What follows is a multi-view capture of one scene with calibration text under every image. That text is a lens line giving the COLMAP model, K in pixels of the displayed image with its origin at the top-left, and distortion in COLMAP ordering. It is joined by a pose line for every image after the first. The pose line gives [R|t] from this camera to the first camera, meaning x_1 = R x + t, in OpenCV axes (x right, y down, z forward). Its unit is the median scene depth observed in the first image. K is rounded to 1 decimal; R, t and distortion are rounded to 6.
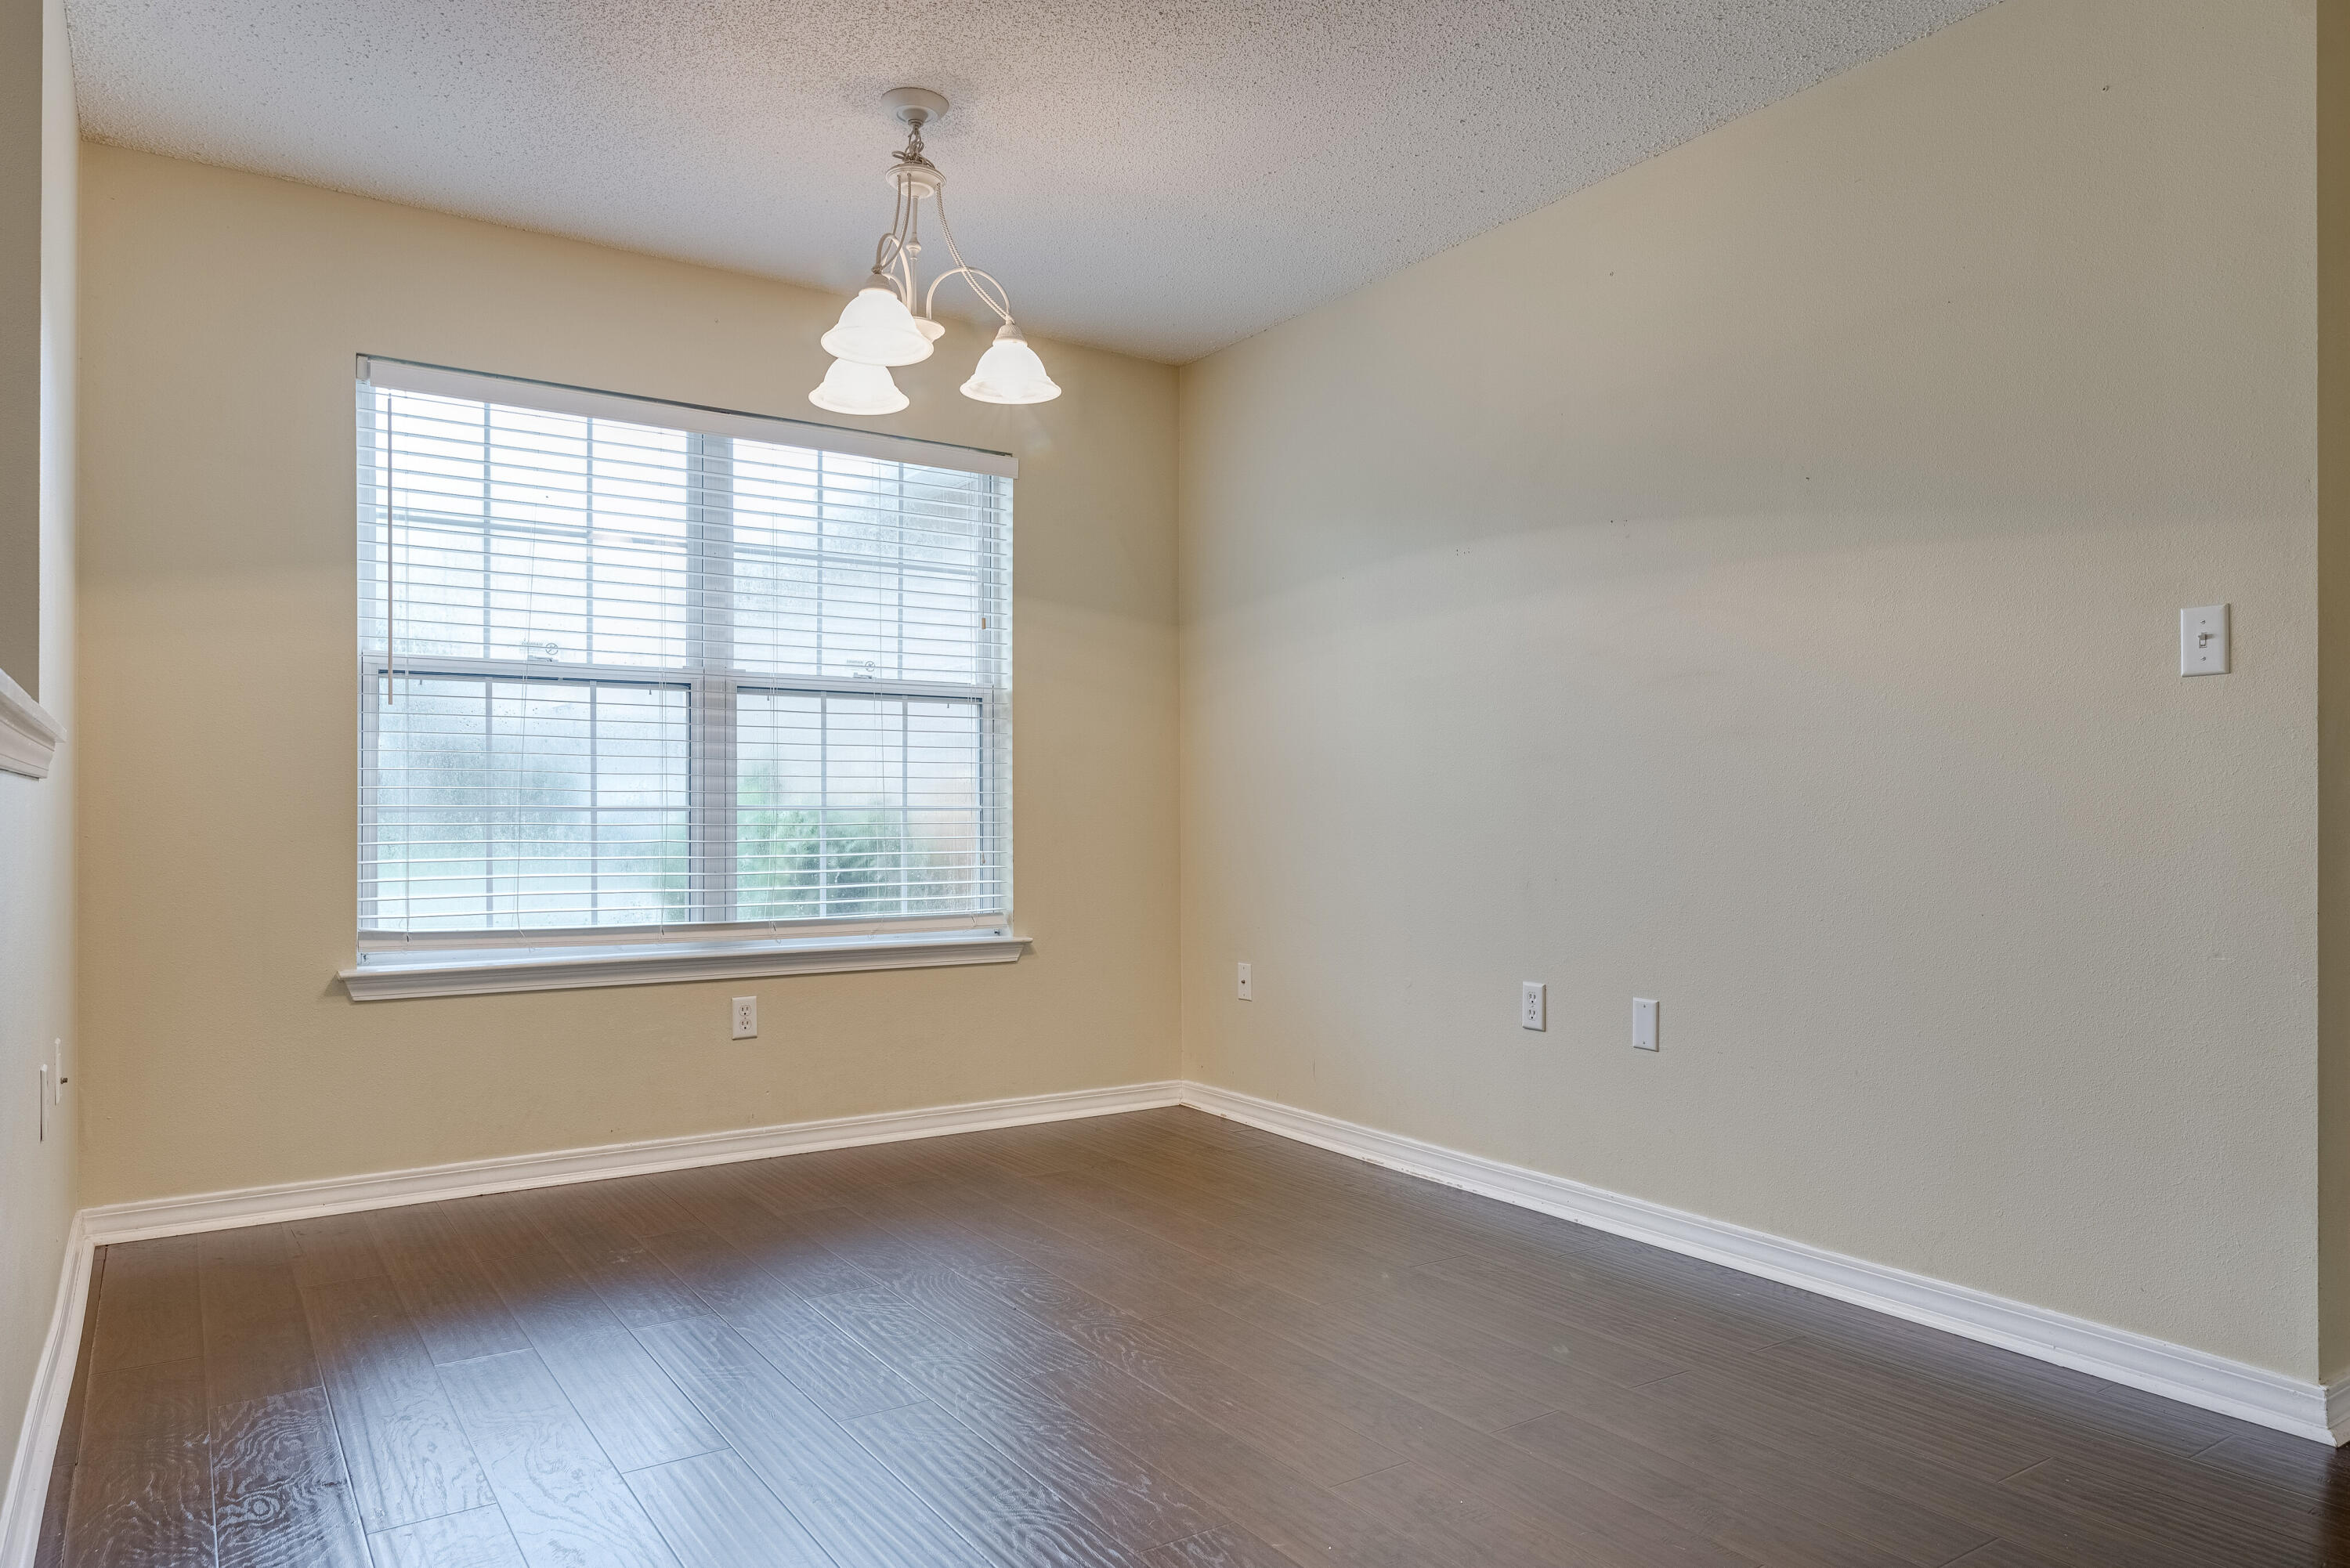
lens RADIAL K [[1479.3, 0, 1181.2], [0, 1479.3, 809.6], [0, 0, 1]] dist [0.011725, -0.001818]
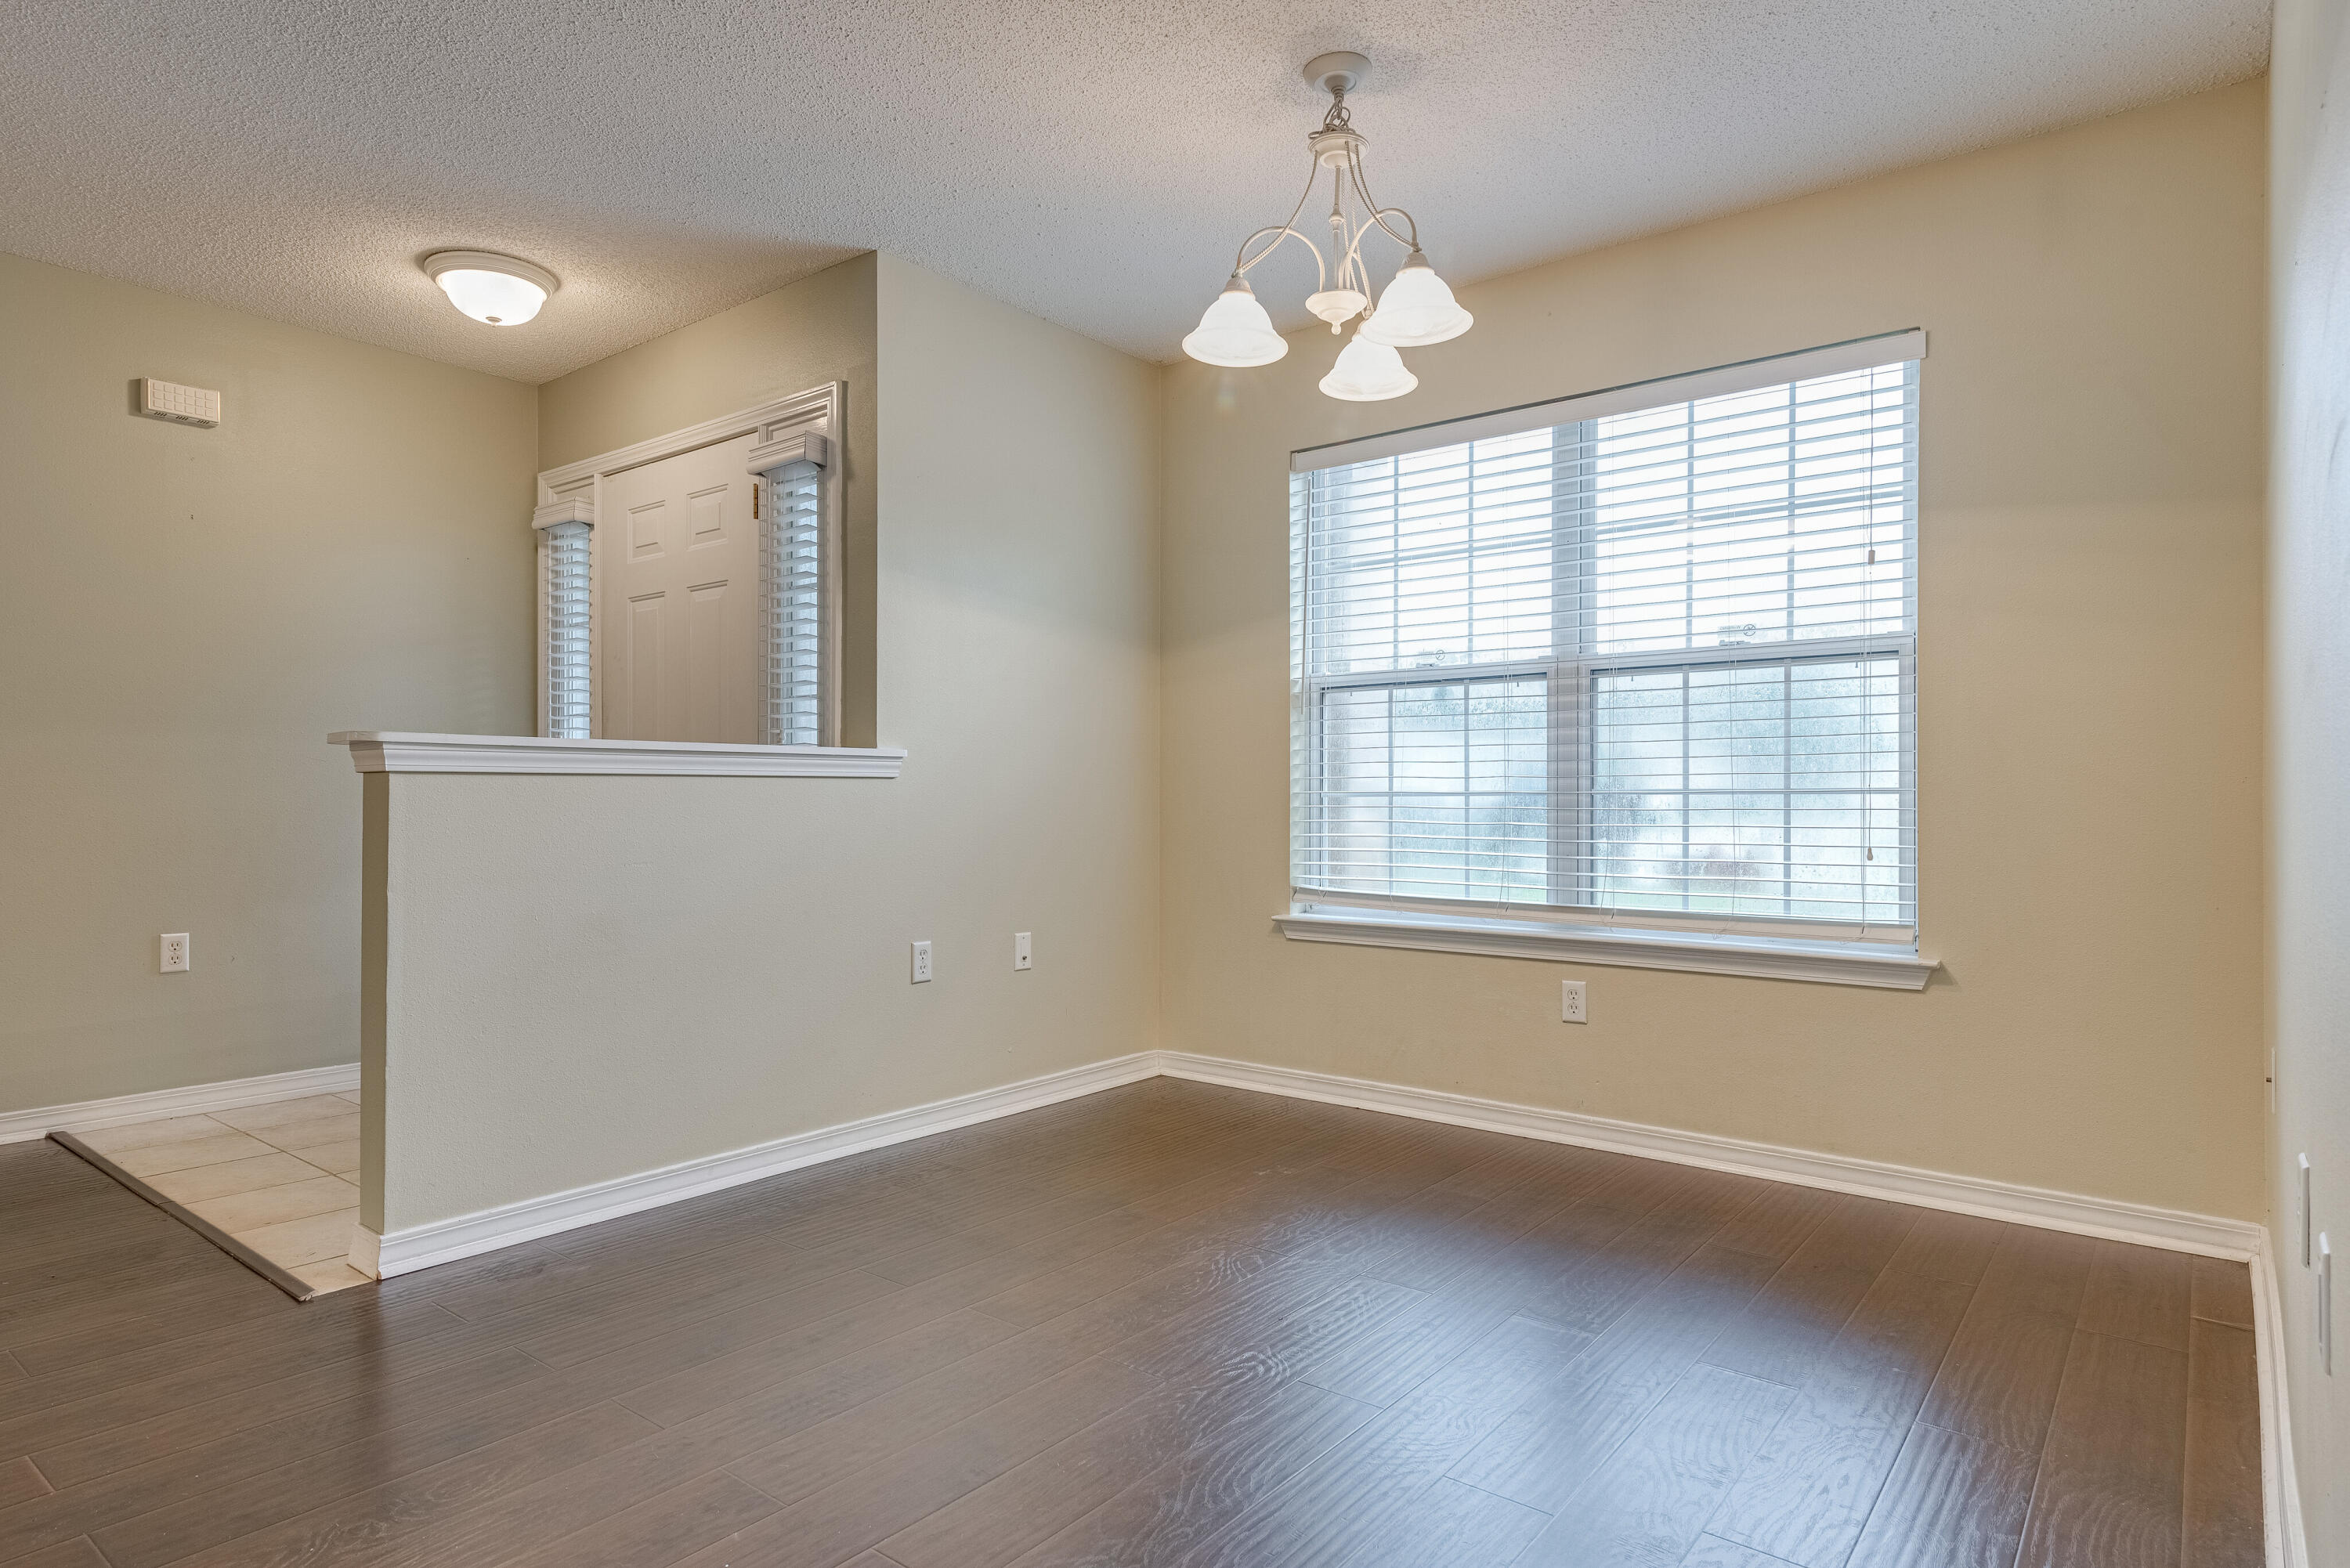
lens RADIAL K [[1305.8, 0, 1151.4], [0, 1305.8, 805.0], [0, 0, 1]] dist [0.007033, 0.000557]
pose [[0.299788, 0.007469, -0.953977, 0.455237], [0.003840, 0.999952, 0.009036, -0.001407], [0.953998, -0.006372, 0.299744, 0.460103]]
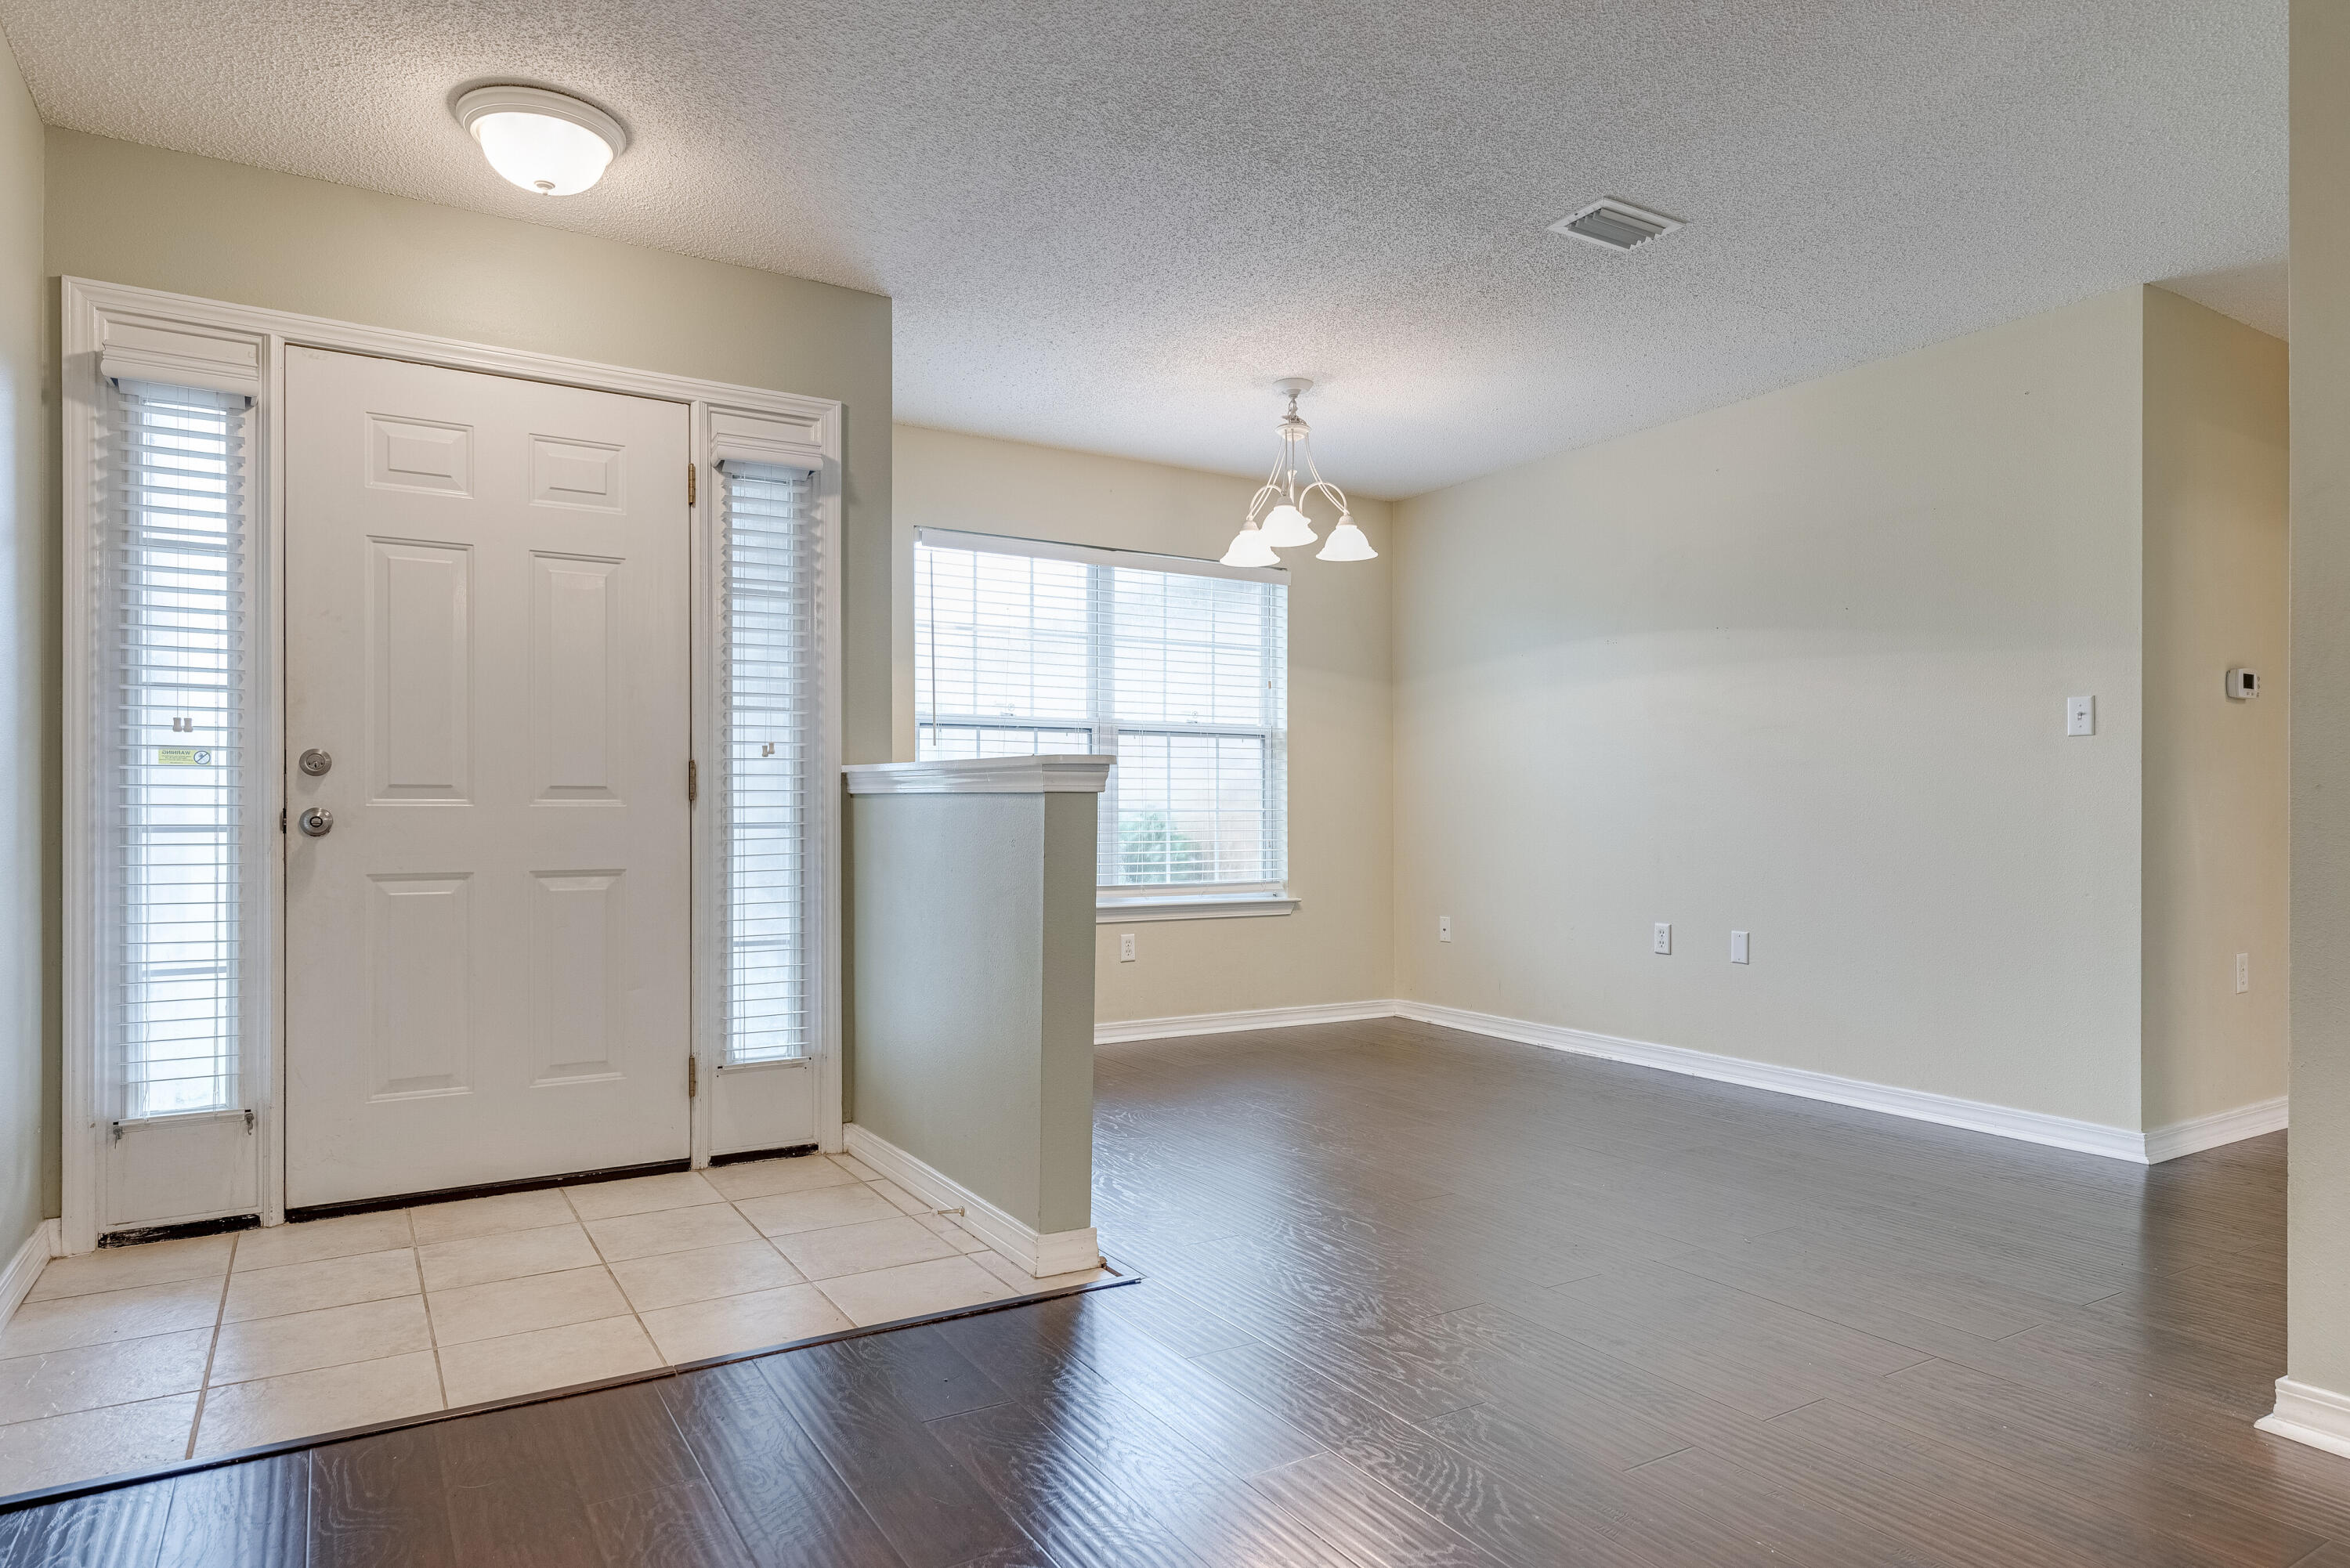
lens RADIAL K [[1358.4, 0, 1170.4], [0, 1358.4, 812.2], [0, 0, 1]] dist [0.007297, -0.004434]
pose [[0.998924, -0.000873, -0.046377, -0.184621], [0.001028, 0.999994, 0.003308, -0.003849], [0.046374, -0.003352, 0.998919, -0.389154]]
